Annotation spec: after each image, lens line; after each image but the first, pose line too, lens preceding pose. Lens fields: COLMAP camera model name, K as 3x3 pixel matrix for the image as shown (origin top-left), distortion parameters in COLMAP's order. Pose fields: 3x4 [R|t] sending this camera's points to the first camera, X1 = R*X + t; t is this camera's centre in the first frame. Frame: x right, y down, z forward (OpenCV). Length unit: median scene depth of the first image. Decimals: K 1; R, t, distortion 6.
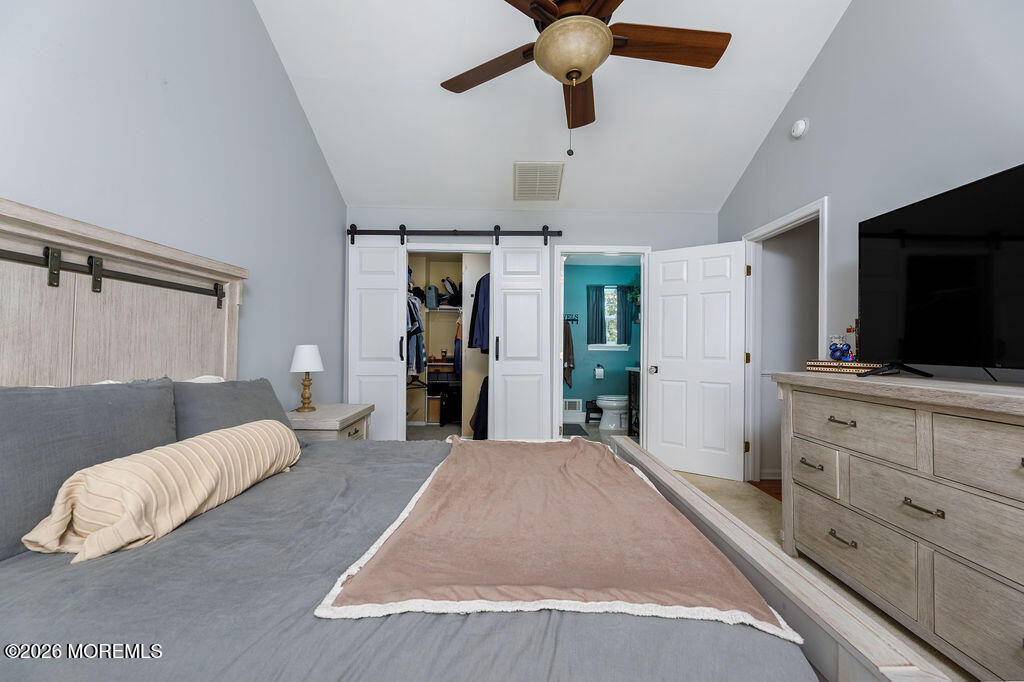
lens RADIAL K [[425.2, 0, 514.4], [0, 425.2, 341.1], [0, 0, 1]] dist [-0.000098, -0.000424]
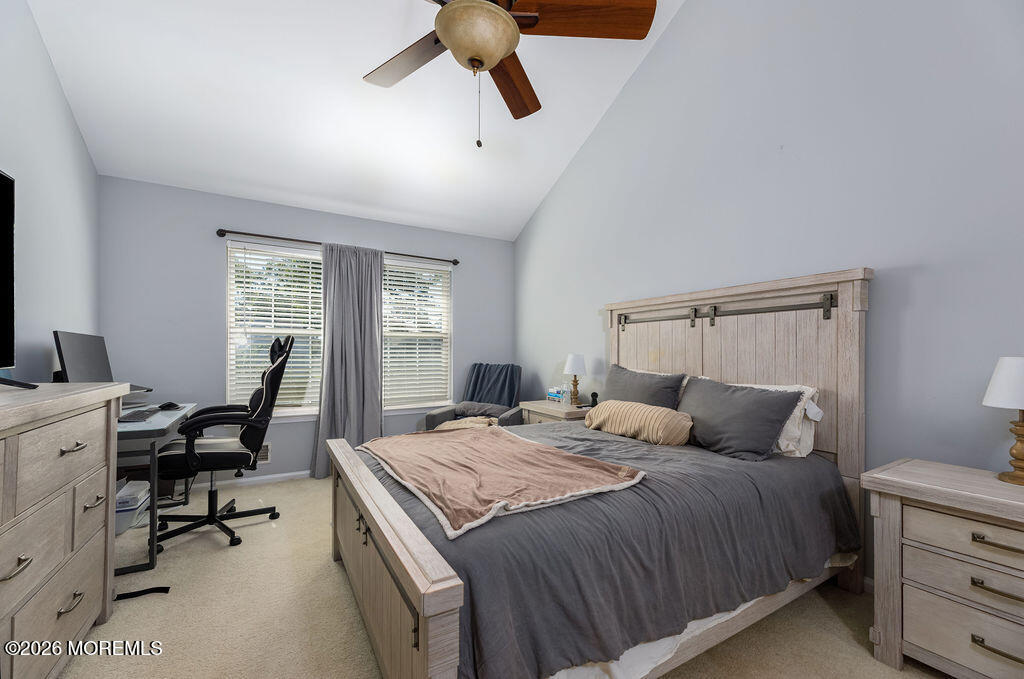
lens RADIAL K [[425.2, 0, 514.2], [0, 425.2, 345.8], [0, 0, 1]] dist [-0.000098, -0.000424]
pose [[-0.865557, -0.014945, -0.500588, 0.247107], [-0.000154, 0.999563, -0.029575, 0.007763], [0.500811, -0.025522, -0.865180, 0.852164]]
